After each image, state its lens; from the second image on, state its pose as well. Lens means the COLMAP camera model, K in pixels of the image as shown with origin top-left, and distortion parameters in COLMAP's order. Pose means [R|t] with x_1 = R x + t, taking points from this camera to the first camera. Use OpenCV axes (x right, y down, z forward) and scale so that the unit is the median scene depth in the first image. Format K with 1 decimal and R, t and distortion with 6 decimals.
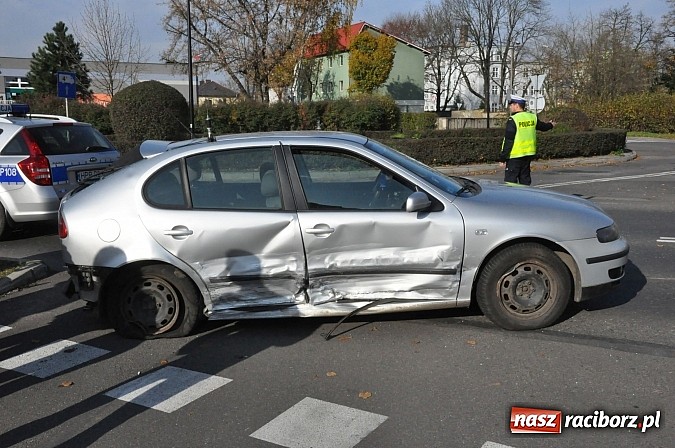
lens RADIAL K [[709.6, 0, 337.5], [0, 709.6, 224.0], [0, 0, 1]] dist [0.056821, -0.003313]
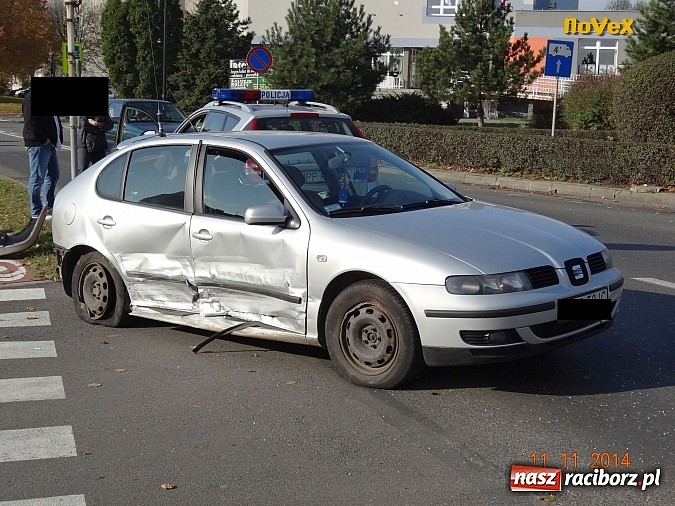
lens RADIAL K [[1093.1, 0, 337.5], [0, 1093.1, 253.0], [0, 0, 1]] dist [-0.002565, 0.034721]
pose [[0.735904, 0.119664, -0.666428, 1.056989], [-0.124020, 0.991429, 0.041072, -0.049429], [0.665631, 0.052425, 0.744438, 0.045475]]
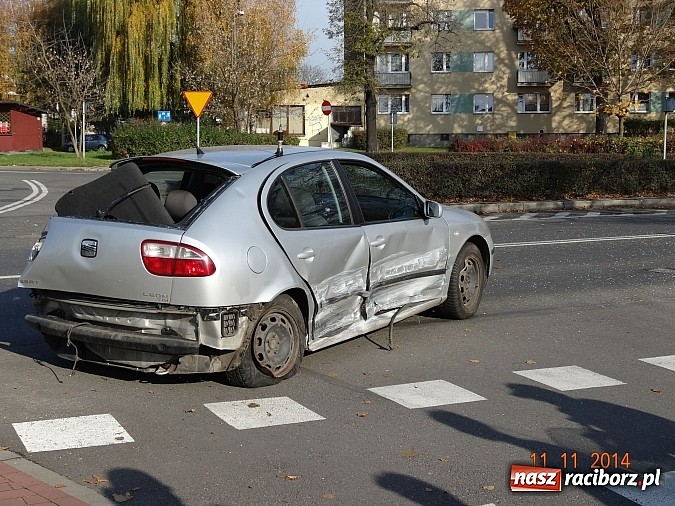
lens RADIAL K [[1093.1, 0, 337.5], [0, 1093.1, 253.0], [0, 0, 1]] dist [-0.002565, 0.034721]
pose [[0.546029, -0.077598, 0.834165, -1.332001], [0.109848, 0.993736, 0.020537, -0.014375], [-0.830533, 0.080417, 0.551133, 0.194113]]
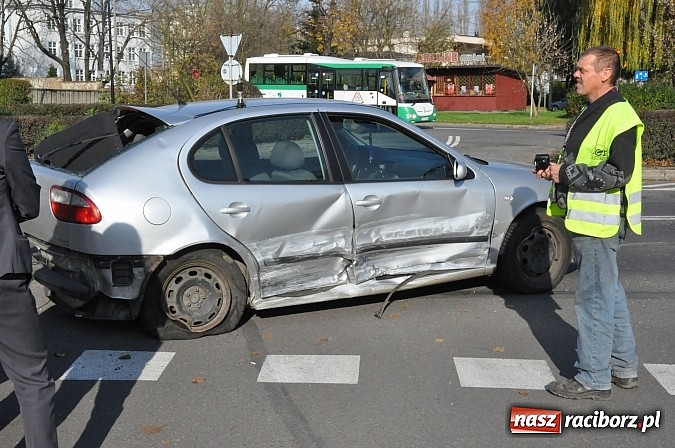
lens RADIAL K [[1000.4, 0, 337.5], [0, 1000.4, 224.0], [0, 0, 1]] dist [0.133891, 0.084740]
pose [[0.877539, -0.045766, 0.477317, -0.688050], [0.053314, 0.998575, -0.002272, 0.037978], [-0.476533, 0.027442, 0.878728, -0.143926]]
